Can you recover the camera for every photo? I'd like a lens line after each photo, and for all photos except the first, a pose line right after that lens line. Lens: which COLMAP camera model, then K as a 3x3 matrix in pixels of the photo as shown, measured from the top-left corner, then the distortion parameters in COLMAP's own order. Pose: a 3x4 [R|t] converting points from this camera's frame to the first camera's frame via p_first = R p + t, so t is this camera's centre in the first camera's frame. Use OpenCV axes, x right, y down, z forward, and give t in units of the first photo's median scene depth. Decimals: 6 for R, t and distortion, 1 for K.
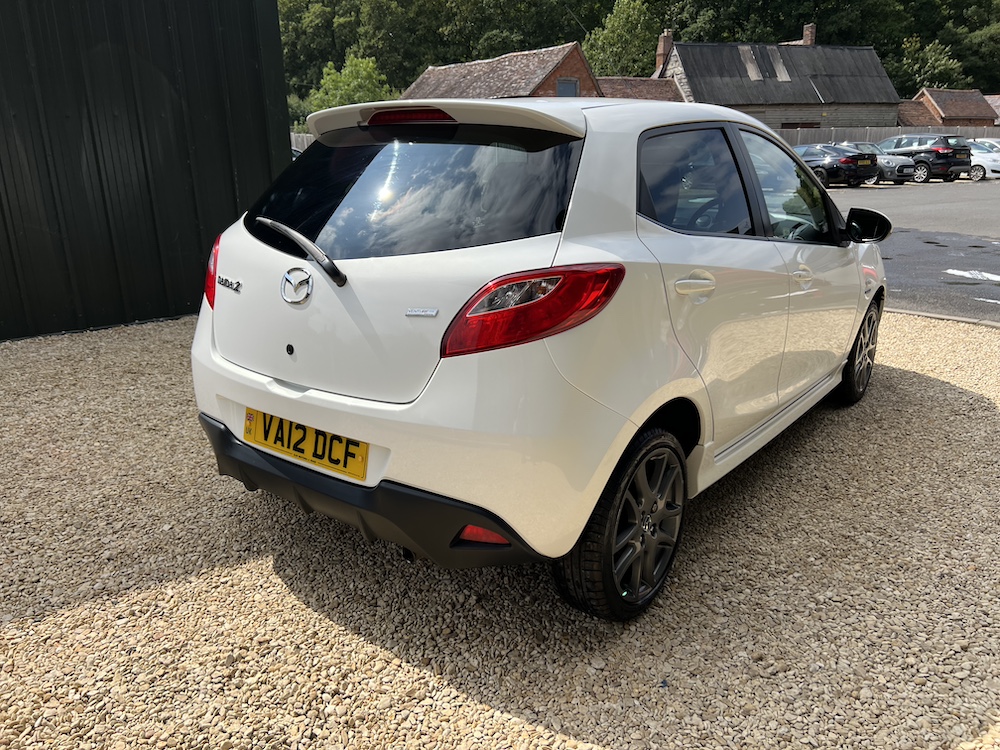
lens RADIAL K [[758.7, 0, 499.9], [0, 758.7, 372.5], [0, 0, 1]] dist [0.005954, 0.001493]
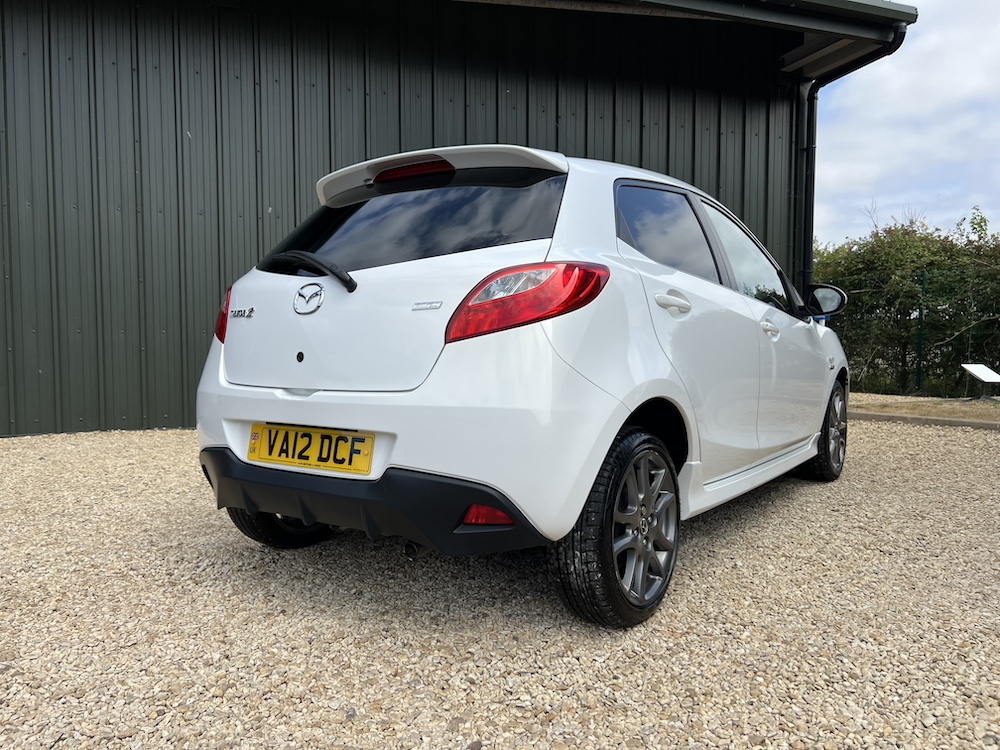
lens RADIAL K [[758.7, 0, 497.2], [0, 758.7, 375.2], [0, 0, 1]] dist [0.005954, 0.001493]
pose [[0.999378, -0.012528, 0.032960, -0.034450], [0.019771, 0.973079, -0.229621, 0.232769], [-0.029196, 0.230129, 0.972722, -0.034989]]
